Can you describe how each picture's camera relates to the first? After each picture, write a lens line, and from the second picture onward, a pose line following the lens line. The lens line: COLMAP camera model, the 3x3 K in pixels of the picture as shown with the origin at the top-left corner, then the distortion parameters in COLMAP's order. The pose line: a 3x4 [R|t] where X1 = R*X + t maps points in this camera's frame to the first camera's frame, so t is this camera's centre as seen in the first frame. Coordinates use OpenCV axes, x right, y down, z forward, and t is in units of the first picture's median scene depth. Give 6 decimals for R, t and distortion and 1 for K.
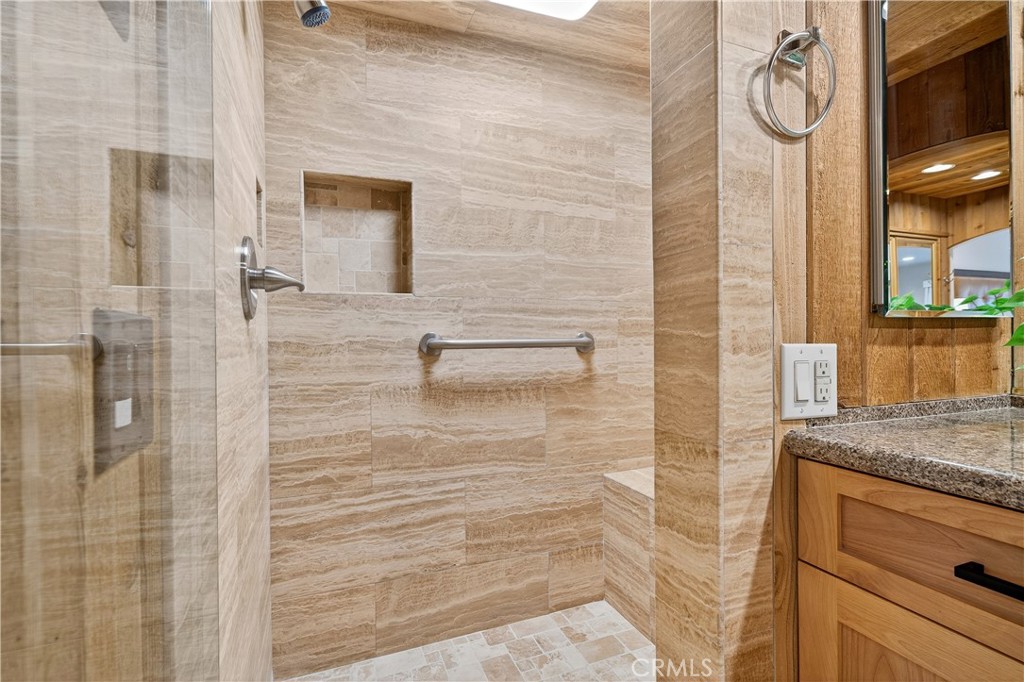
lens RADIAL K [[480.7, 0, 510.9], [0, 480.7, 338.7], [0, 0, 1]] dist [0.001222, 0.000112]
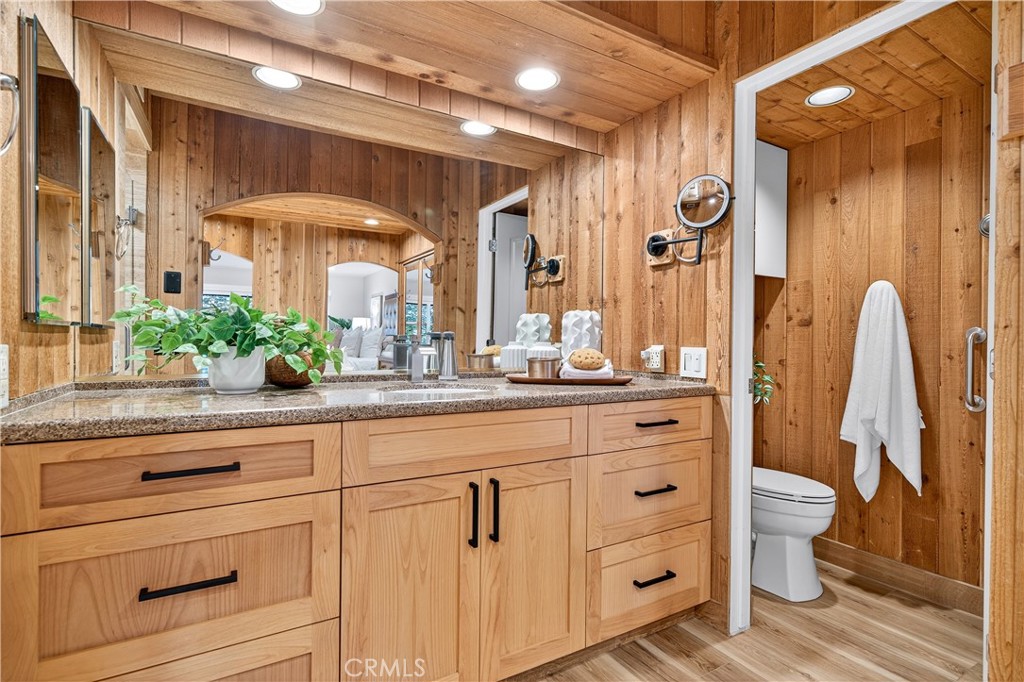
lens RADIAL K [[480.7, 0, 515.2], [0, 480.7, 343.4], [0, 0, 1]] dist [0.001222, 0.000112]
pose [[-0.174390, 0.003024, 0.984672, -0.786395], [-0.010333, 0.999935, -0.004901, 0.000385], [-0.984622, -0.011029, -0.174347, -0.000260]]
